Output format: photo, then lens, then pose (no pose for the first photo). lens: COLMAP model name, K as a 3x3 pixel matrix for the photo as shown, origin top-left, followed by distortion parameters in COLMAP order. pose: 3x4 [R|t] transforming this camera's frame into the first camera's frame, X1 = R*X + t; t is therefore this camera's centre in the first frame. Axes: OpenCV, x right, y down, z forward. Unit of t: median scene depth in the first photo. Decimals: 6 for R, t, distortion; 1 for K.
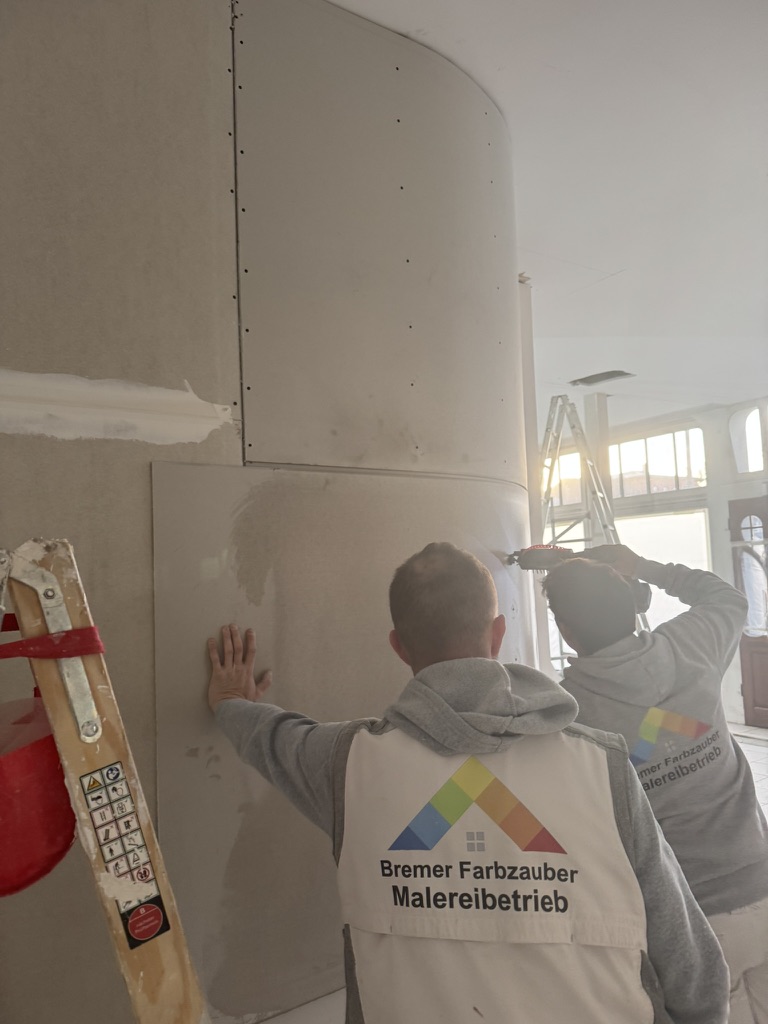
lens RADIAL K [[720.5, 0, 374.6], [0, 720.5, 522.0], [0, 0, 1]] dist [0.041568, -0.051401]
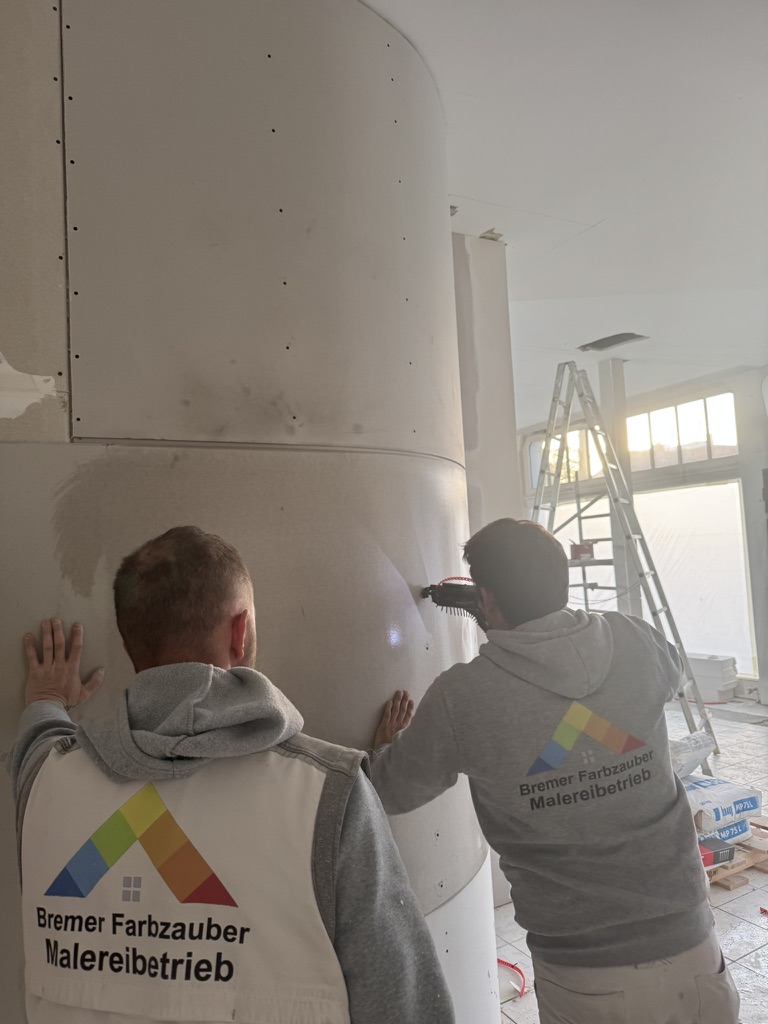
lens RADIAL K [[720.5, 0, 377.3], [0, 720.5, 514.4], [0, 0, 1]] dist [0.041568, -0.051401]
pose [[0.996522, -0.023983, -0.079804, 0.261665], [0.025316, 0.999556, 0.015739, 0.007290], [0.079391, -0.017705, 0.996686, 0.115943]]
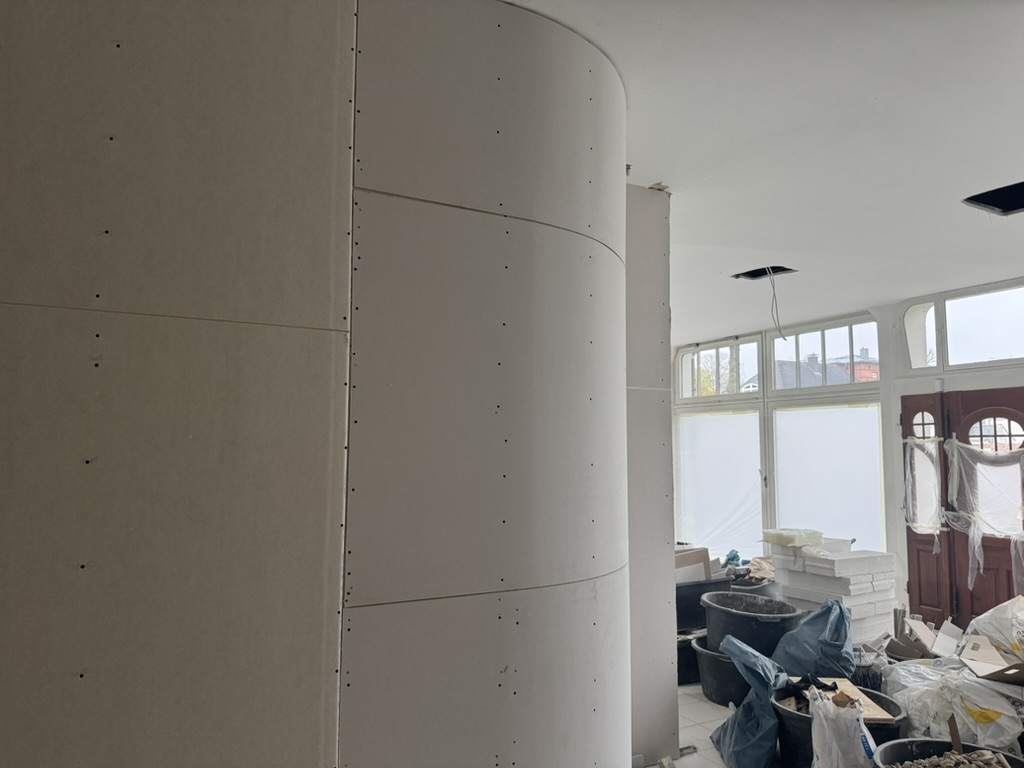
lens RADIAL K [[720.5, 0, 498.9], [0, 720.5, 385.0], [0, 0, 1]] dist [0.041568, -0.051401]
pose [[0.992606, 0.034926, -0.116252, 0.216293], [-0.036782, 0.999227, -0.013864, -0.038891], [0.115677, 0.018038, 0.993123, -0.203937]]
